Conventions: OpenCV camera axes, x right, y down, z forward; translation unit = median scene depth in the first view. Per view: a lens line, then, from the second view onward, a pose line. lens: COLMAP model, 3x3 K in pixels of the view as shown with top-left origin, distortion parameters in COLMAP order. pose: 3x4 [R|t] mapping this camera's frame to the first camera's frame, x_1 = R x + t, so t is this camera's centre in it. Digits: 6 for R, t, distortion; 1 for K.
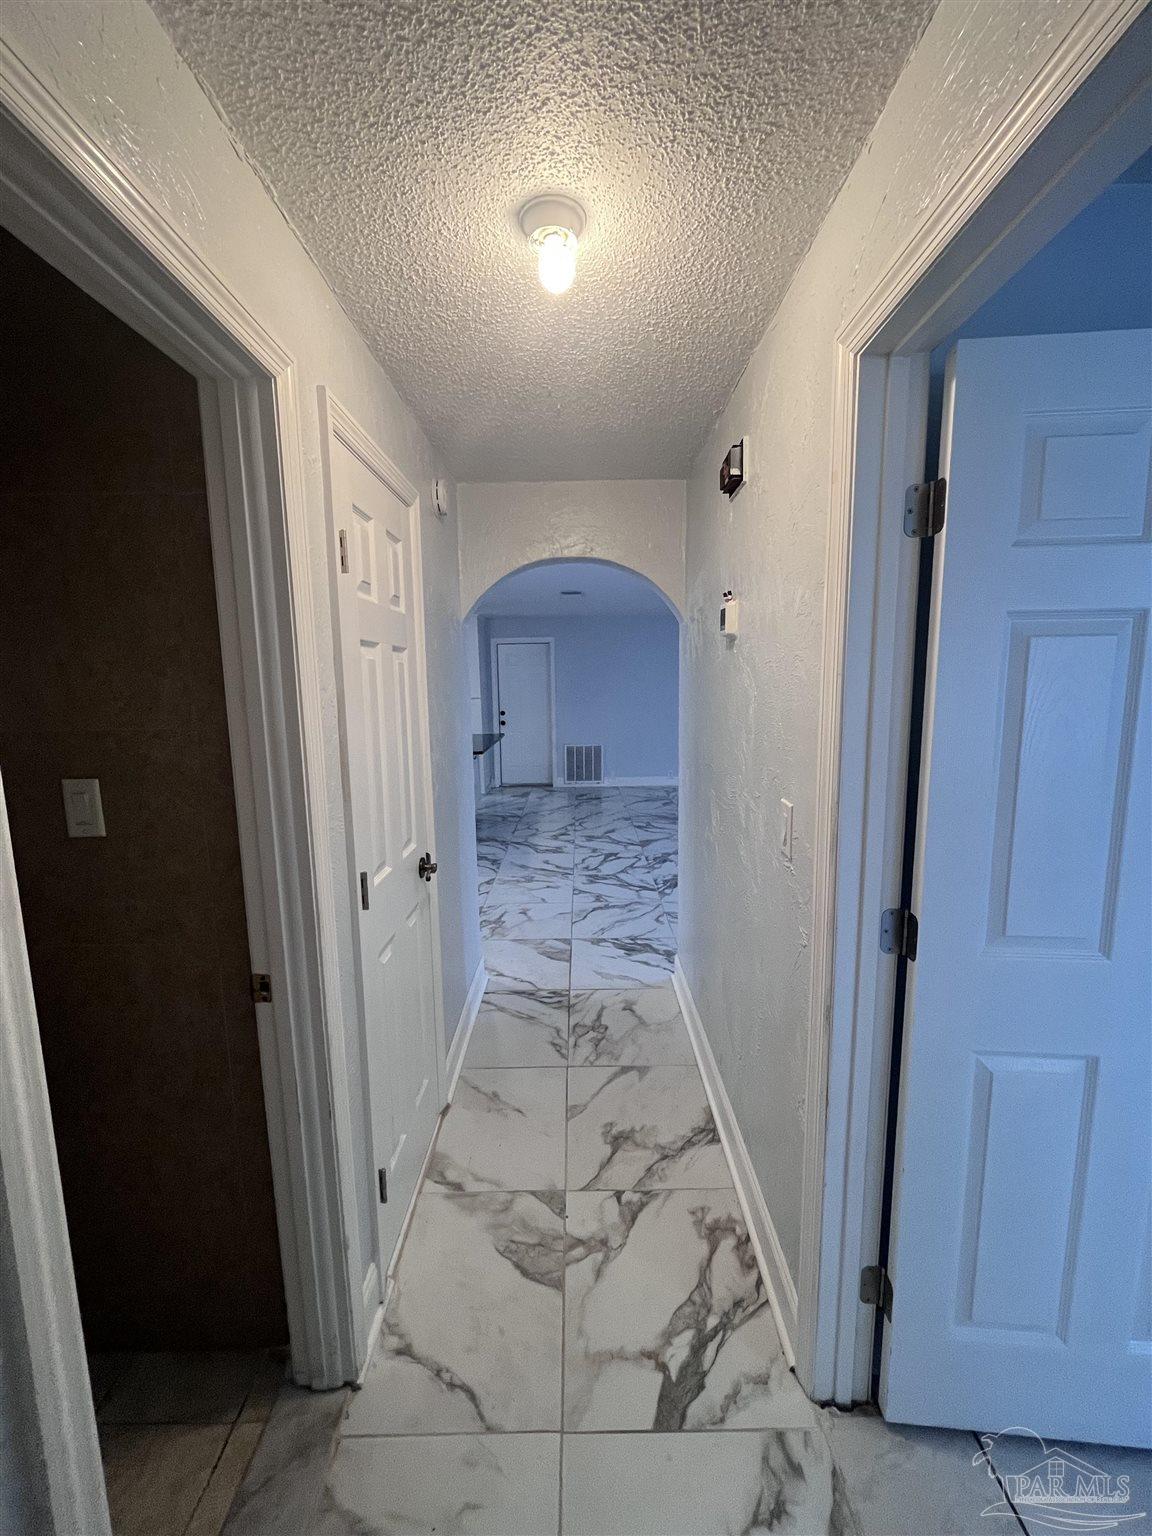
lens RADIAL K [[622.8, 0, 580.0], [0, 622.8, 758.4], [0, 0, 1]] dist [-0.002134, -0.000306]
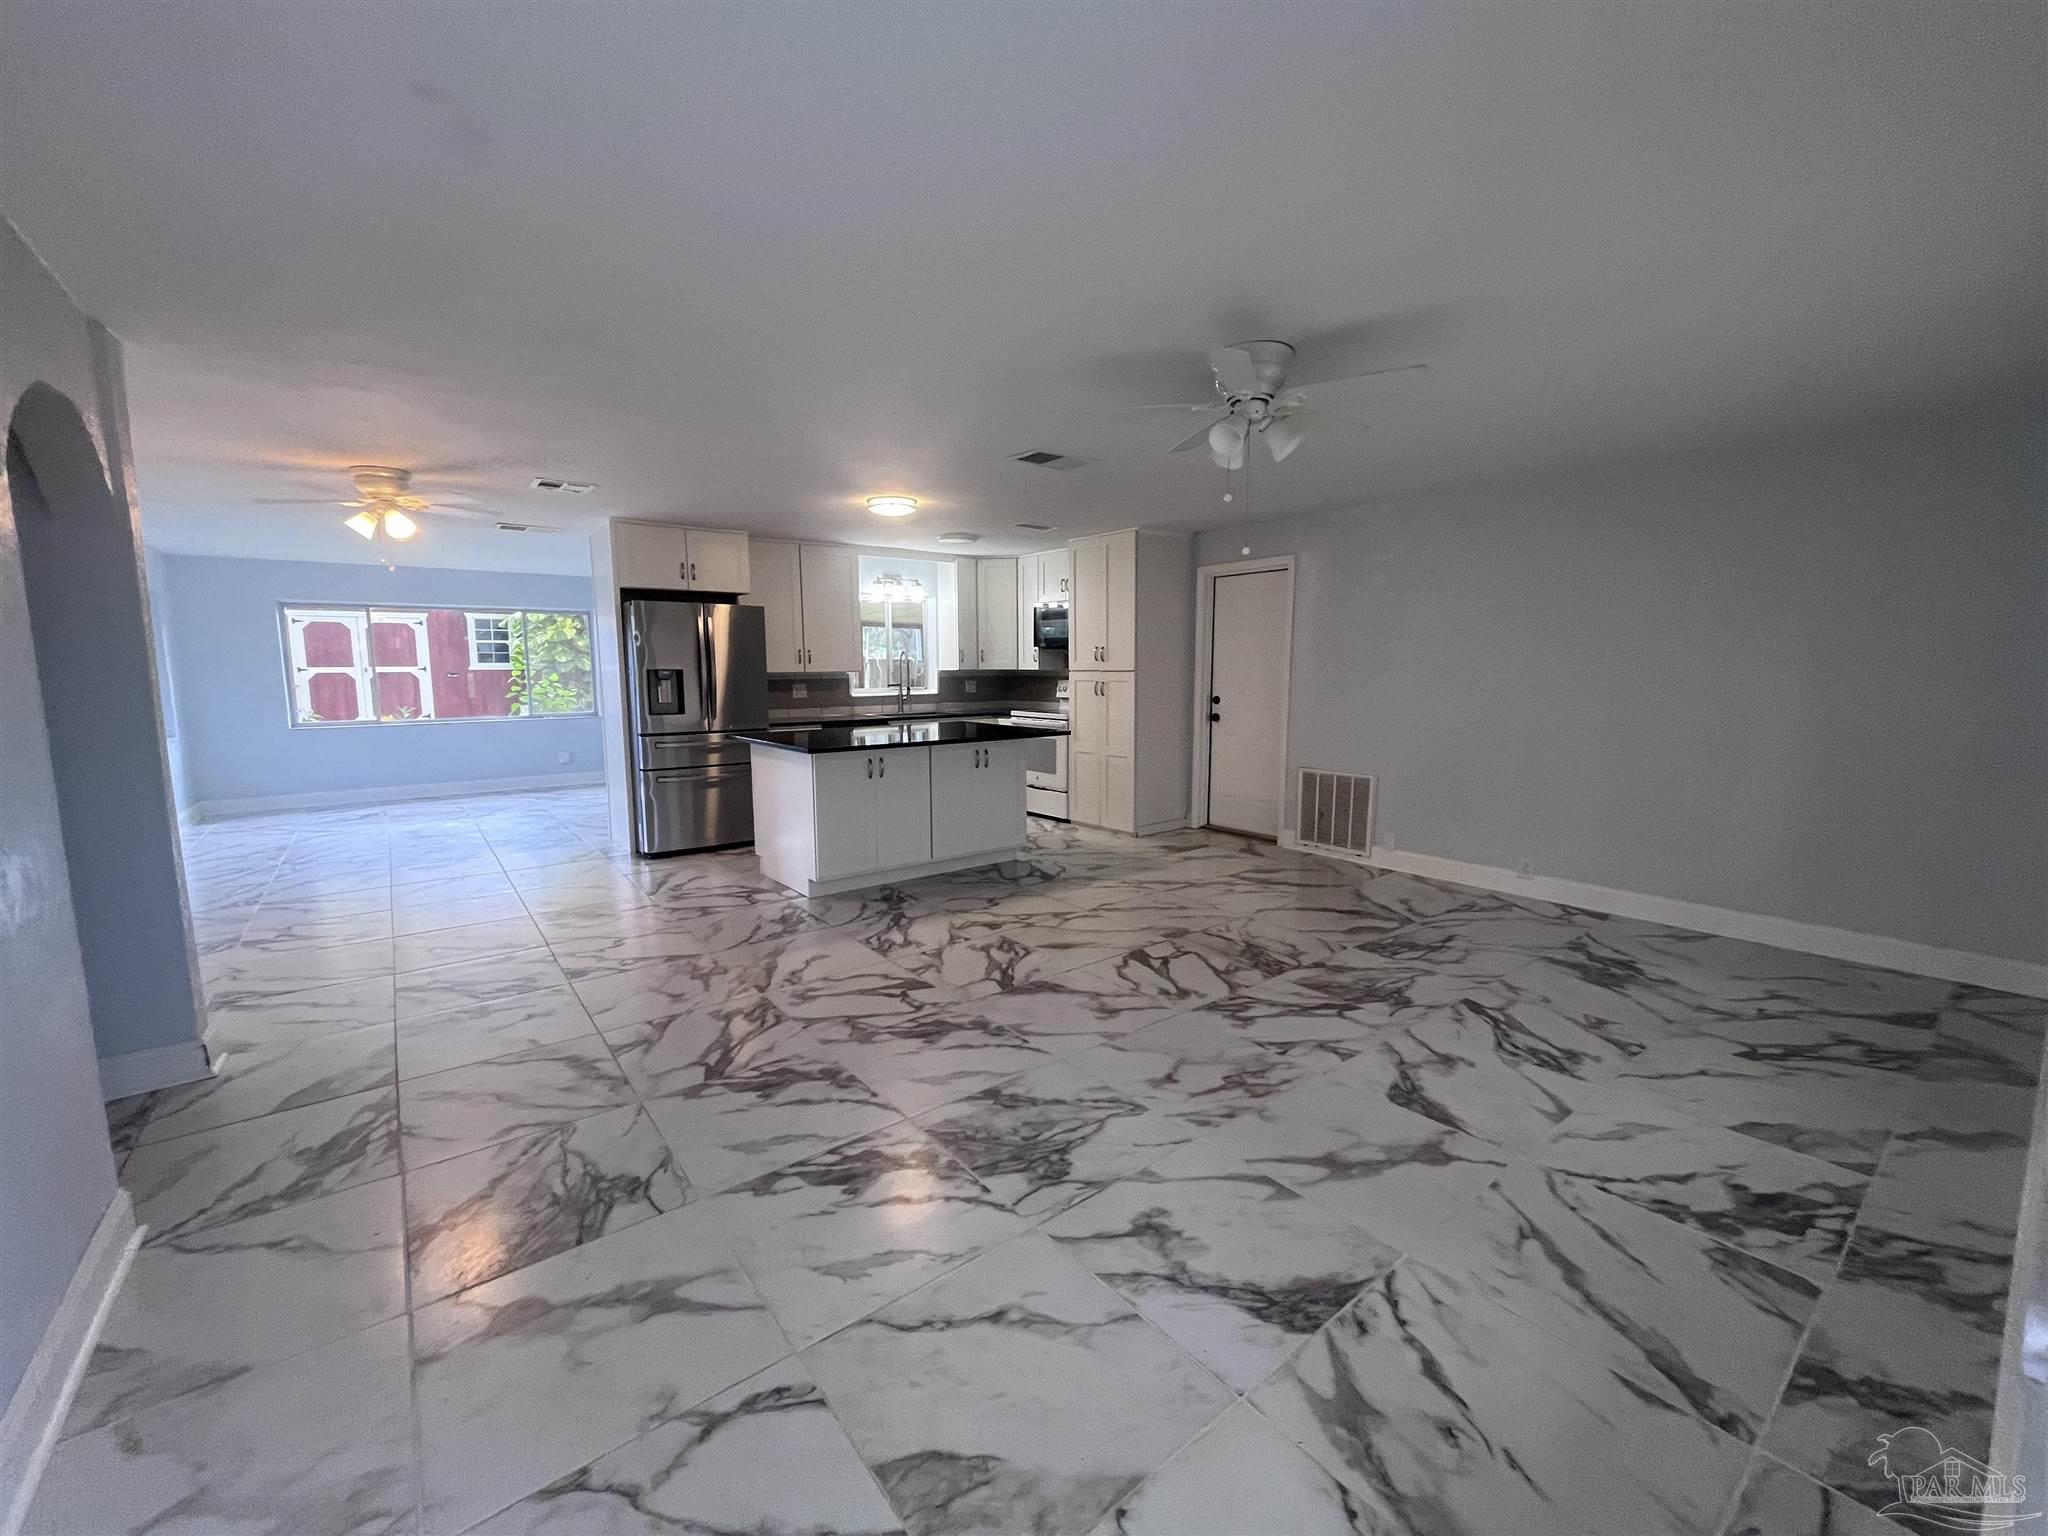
lens RADIAL K [[823.7, 0, 1020.1], [0, 823.7, 770.4], [0, 0, 1]] dist [-0.002468, -0.000047]
pose [[0.611838, 0.114792, -0.782610, 1.184443], [-0.105314, 0.992427, 0.063234, -0.125121], [0.783941, 0.043731, 0.619293, 1.326465]]
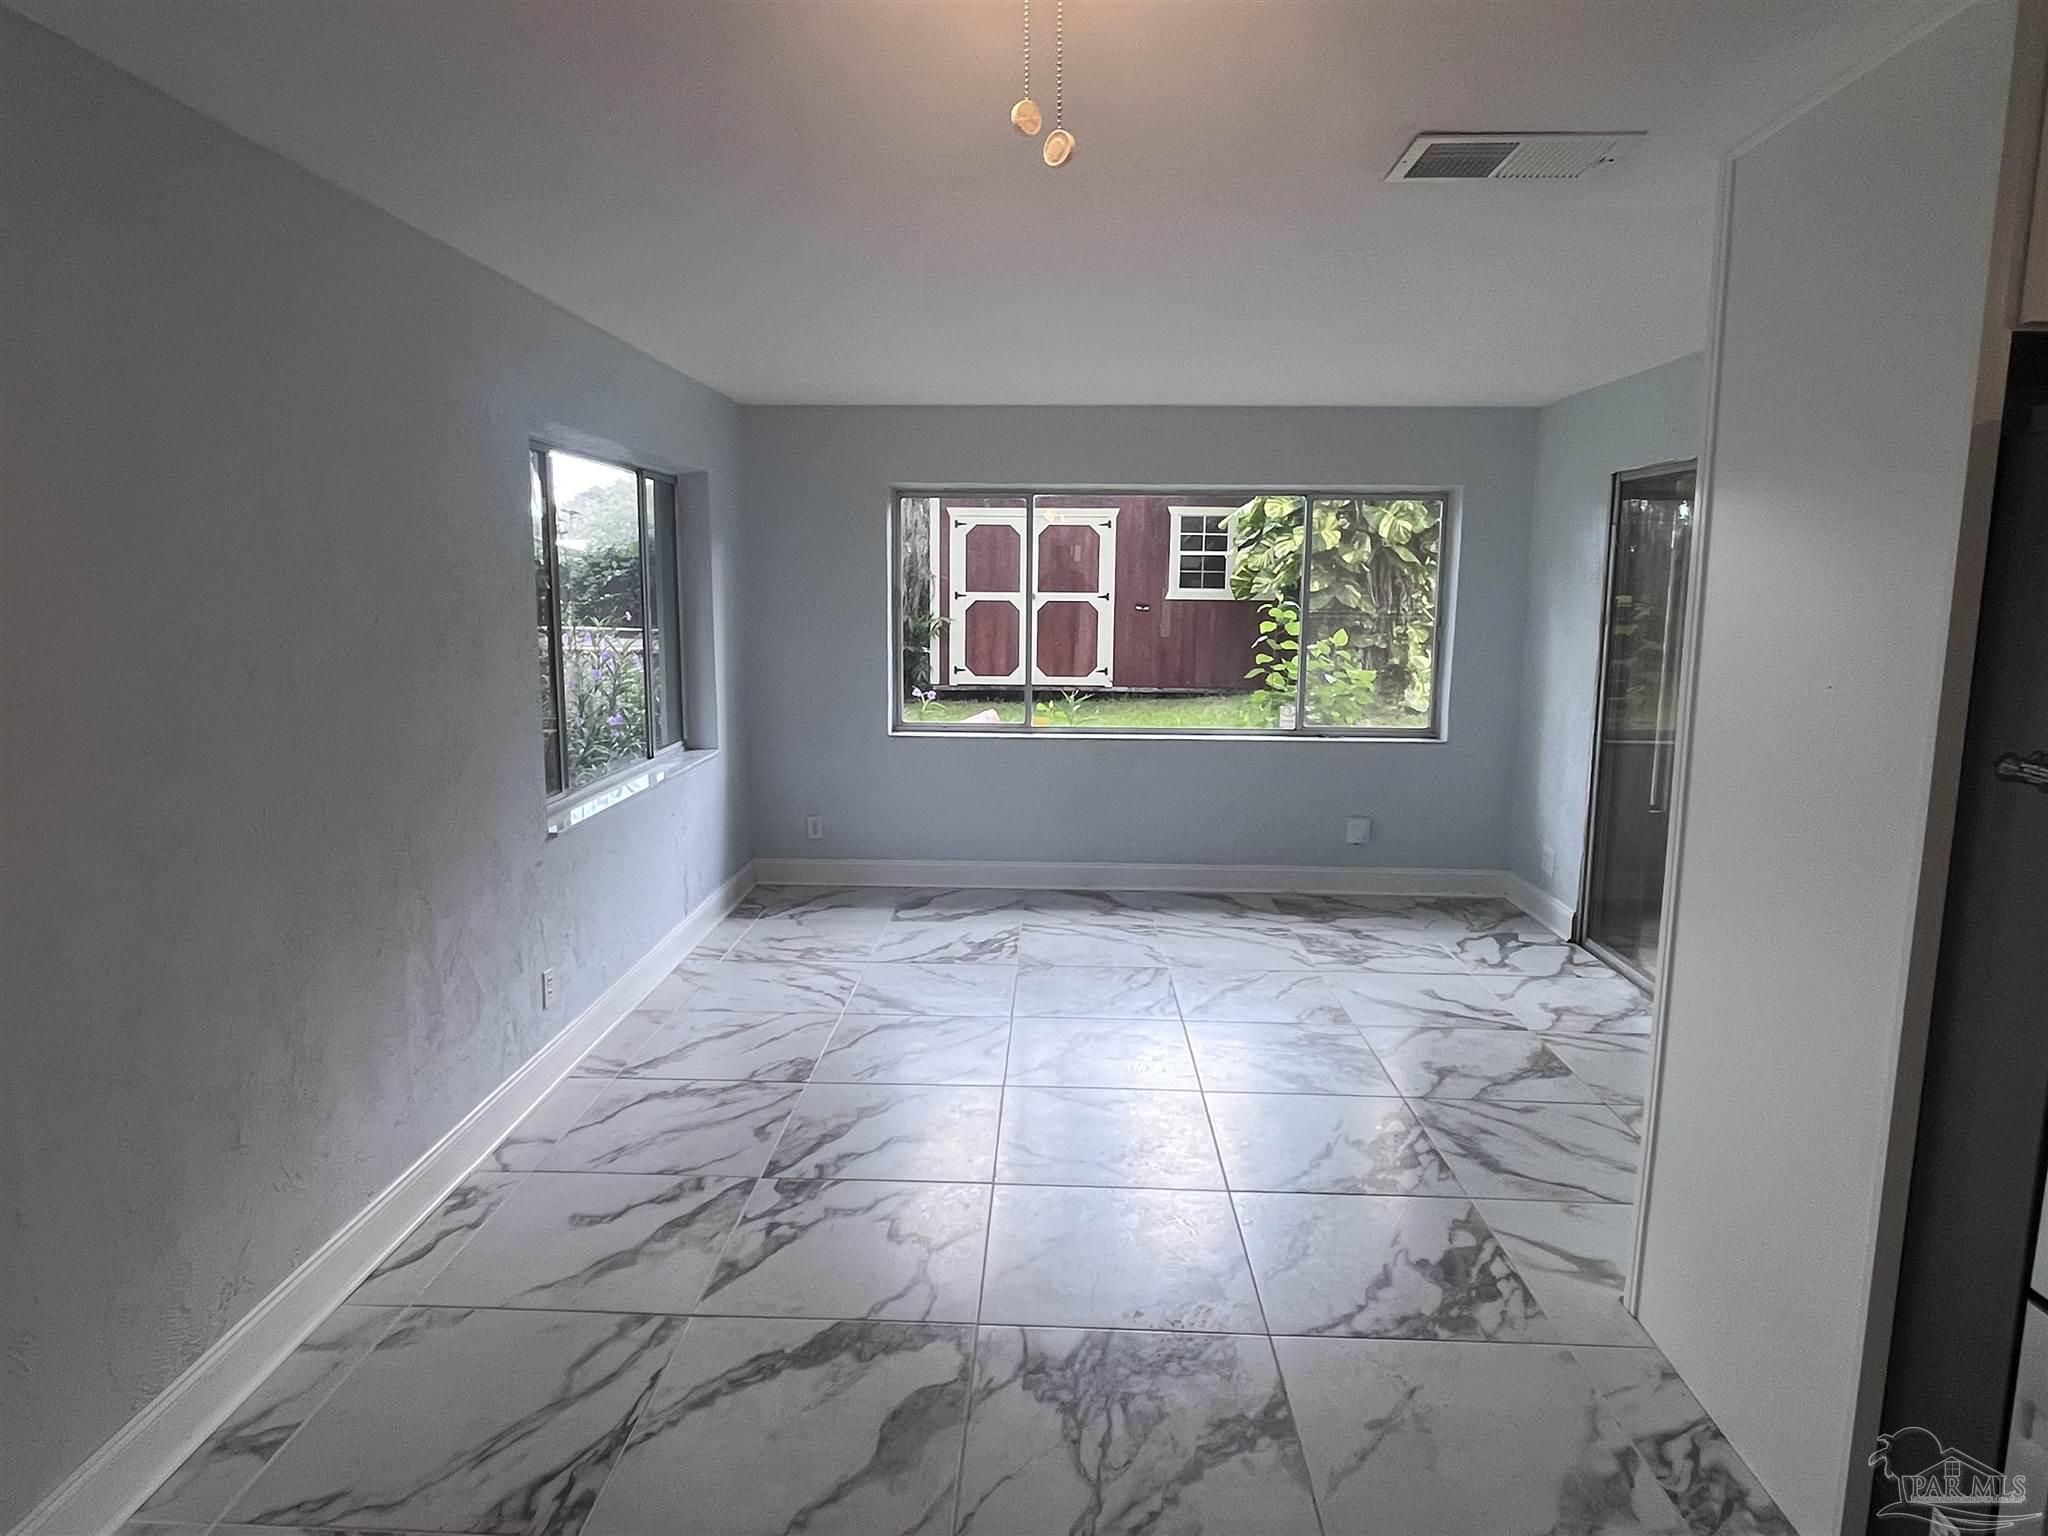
lens RADIAL K [[1226.7, 0, 1031.9], [0, 1226.7, 730.4], [0, 0, 1]] dist [0.006728, 0.001983]
pose [[-0.021861, 0.140197, -0.989882, -0.565348], [-0.134487, 0.980707, 0.141868, -0.174774], [0.990674, 0.136228, -0.002585, 1.361018]]
